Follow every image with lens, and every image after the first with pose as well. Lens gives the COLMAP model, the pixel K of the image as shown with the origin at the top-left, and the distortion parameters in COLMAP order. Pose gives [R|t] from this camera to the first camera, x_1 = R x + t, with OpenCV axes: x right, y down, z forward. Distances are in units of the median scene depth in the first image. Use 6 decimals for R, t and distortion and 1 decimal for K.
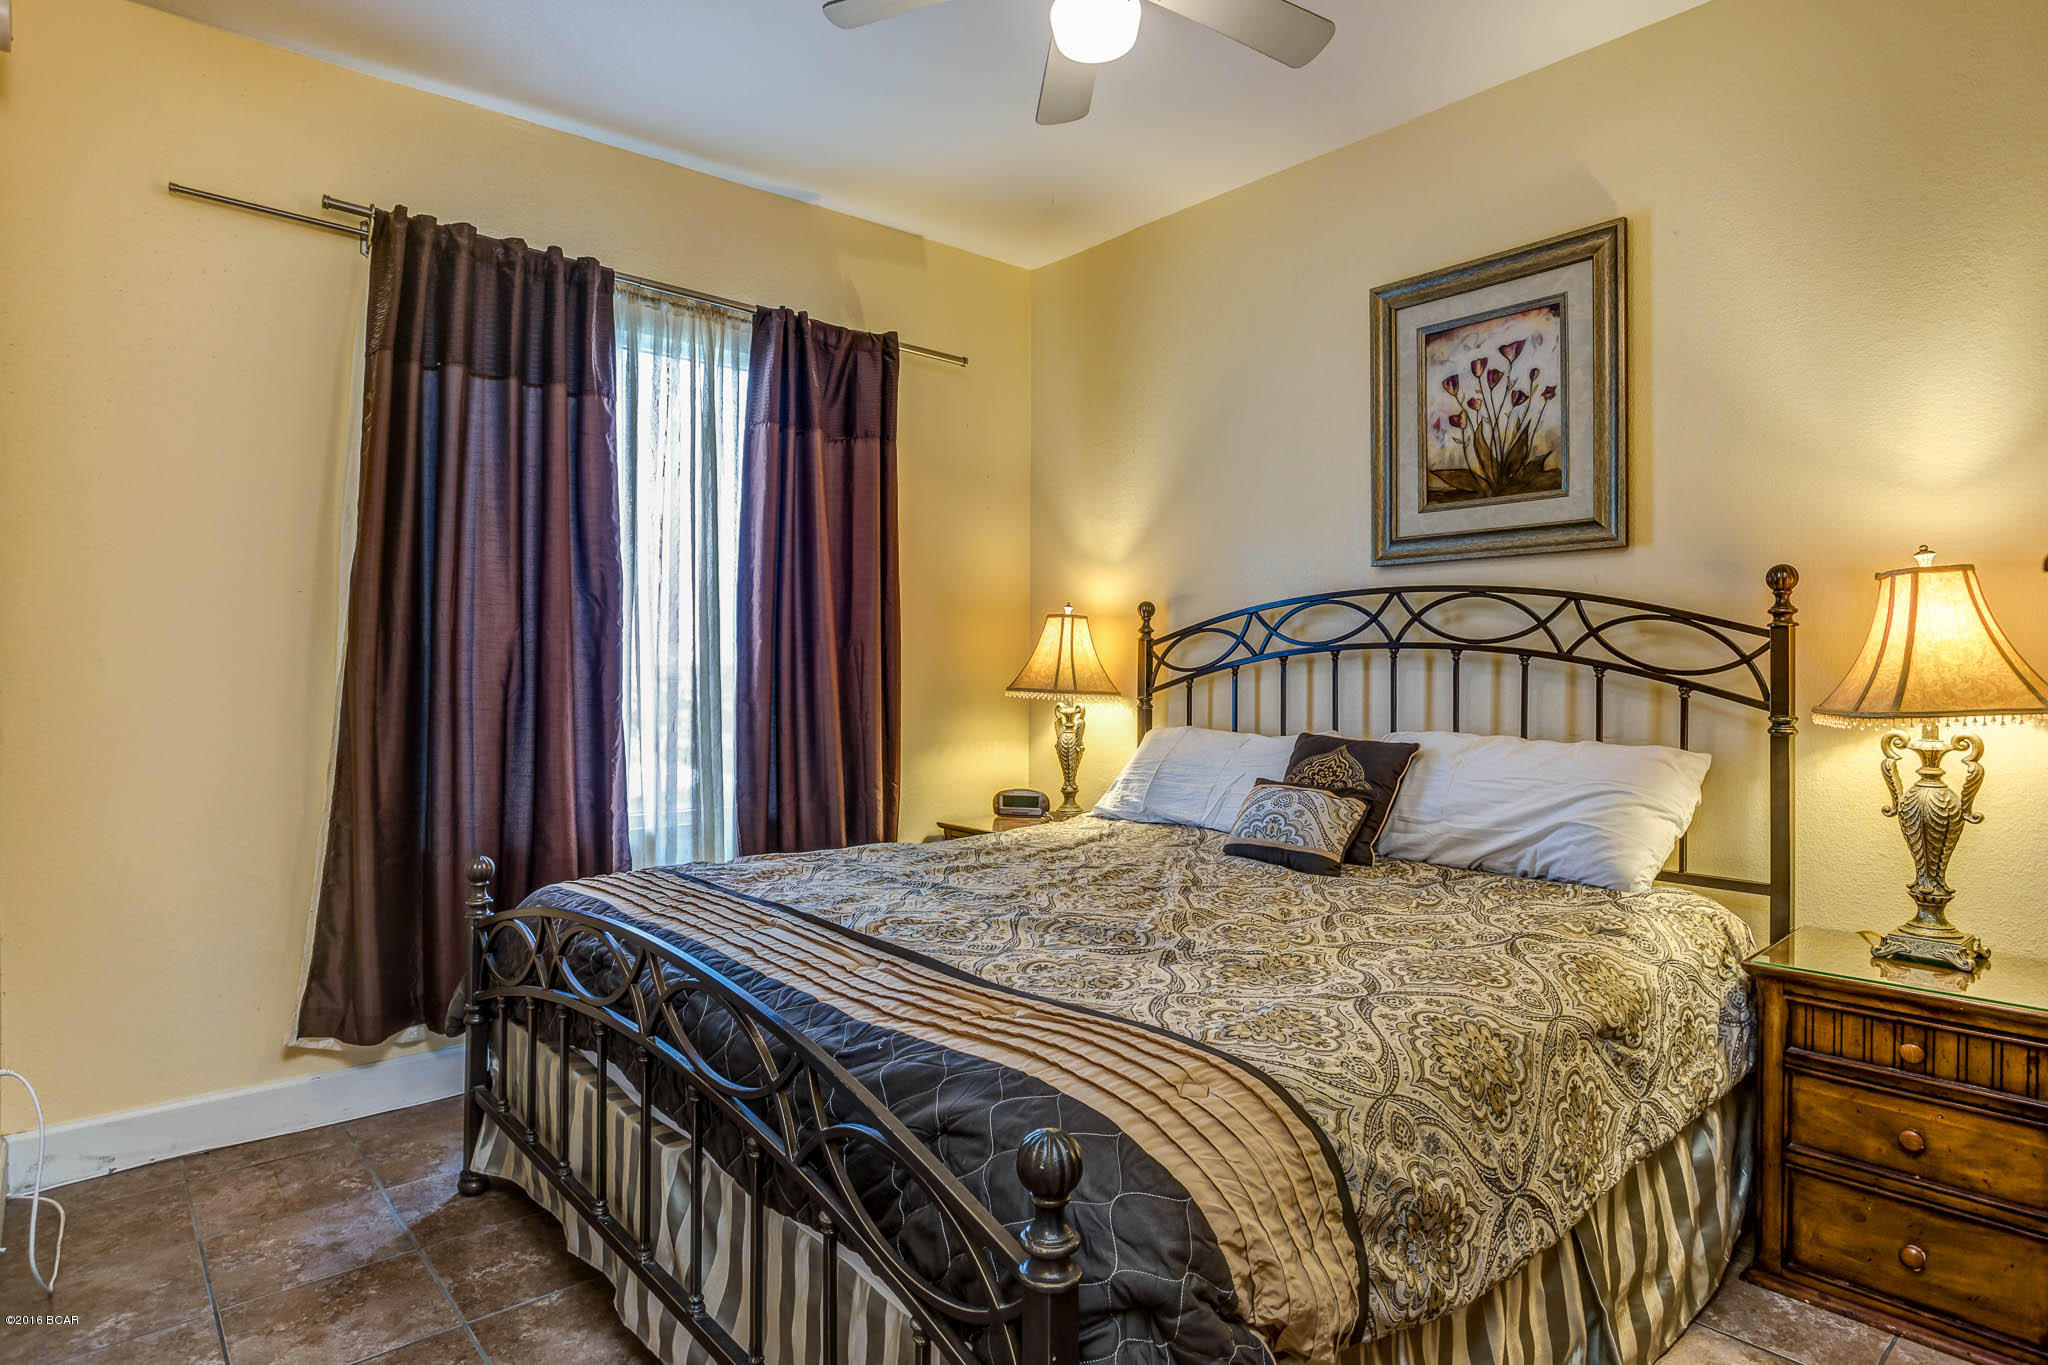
lens RADIAL K [[1099.4, 0, 1031.4], [0, 1099.4, 671.9], [0, 0, 1]] dist [-0.004400, -0.000405]
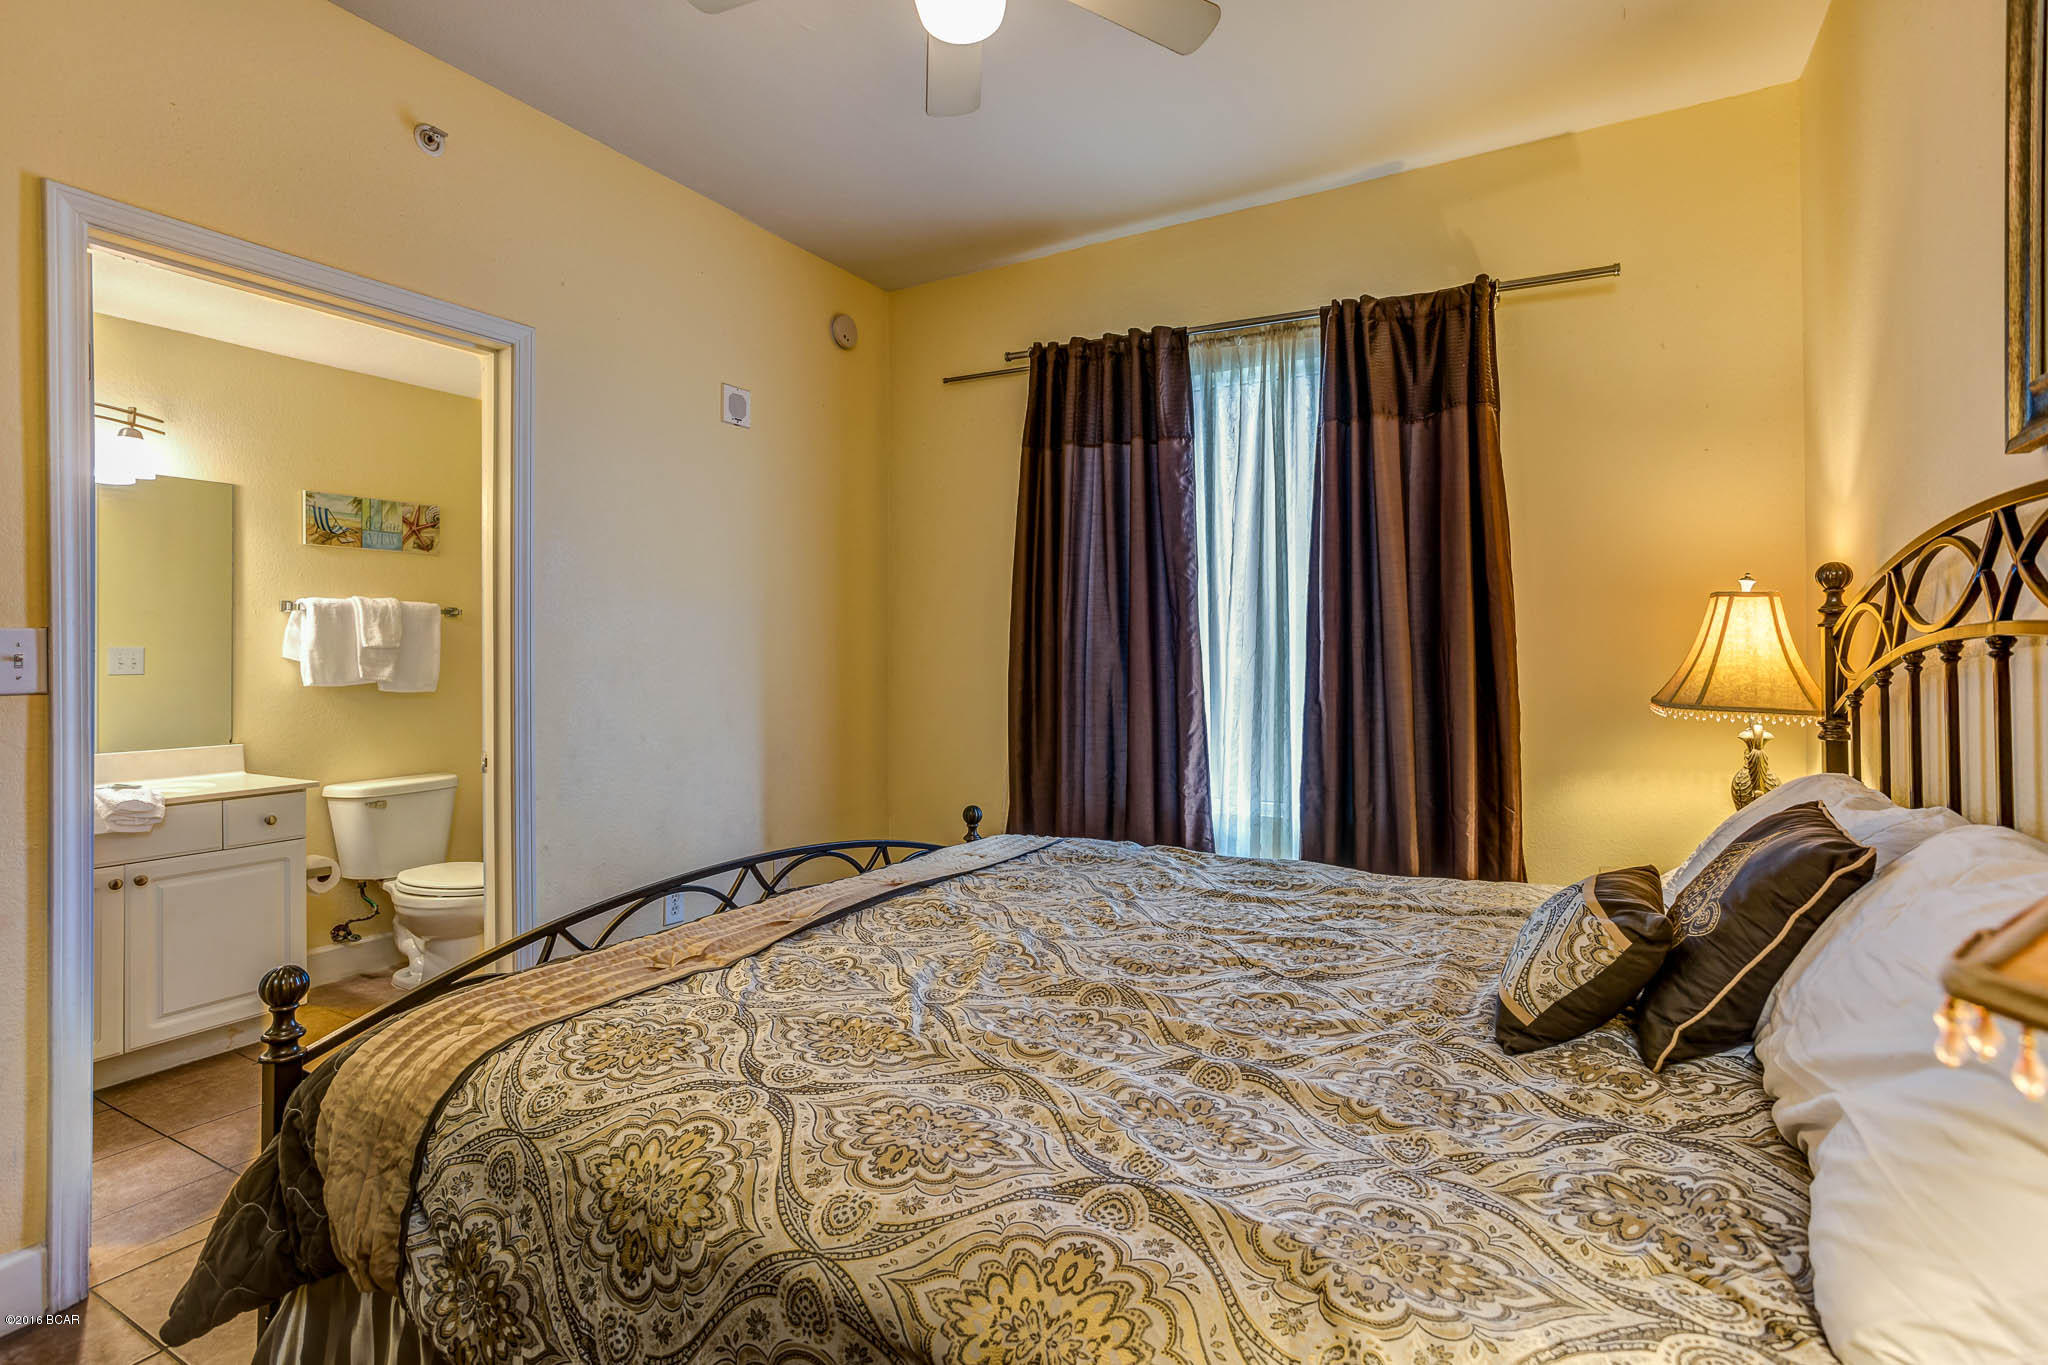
lens RADIAL K [[997.4, 0, 1019.4], [0, 997.4, 667.4], [0, 0, 1]] dist [-0.013779, 0.000329]
pose [[0.336578, 0.005237, -0.941641, 0.886483], [-0.013268, 0.999912, 0.000818, -0.011139], [0.941562, 0.012218, 0.336618, 0.785759]]
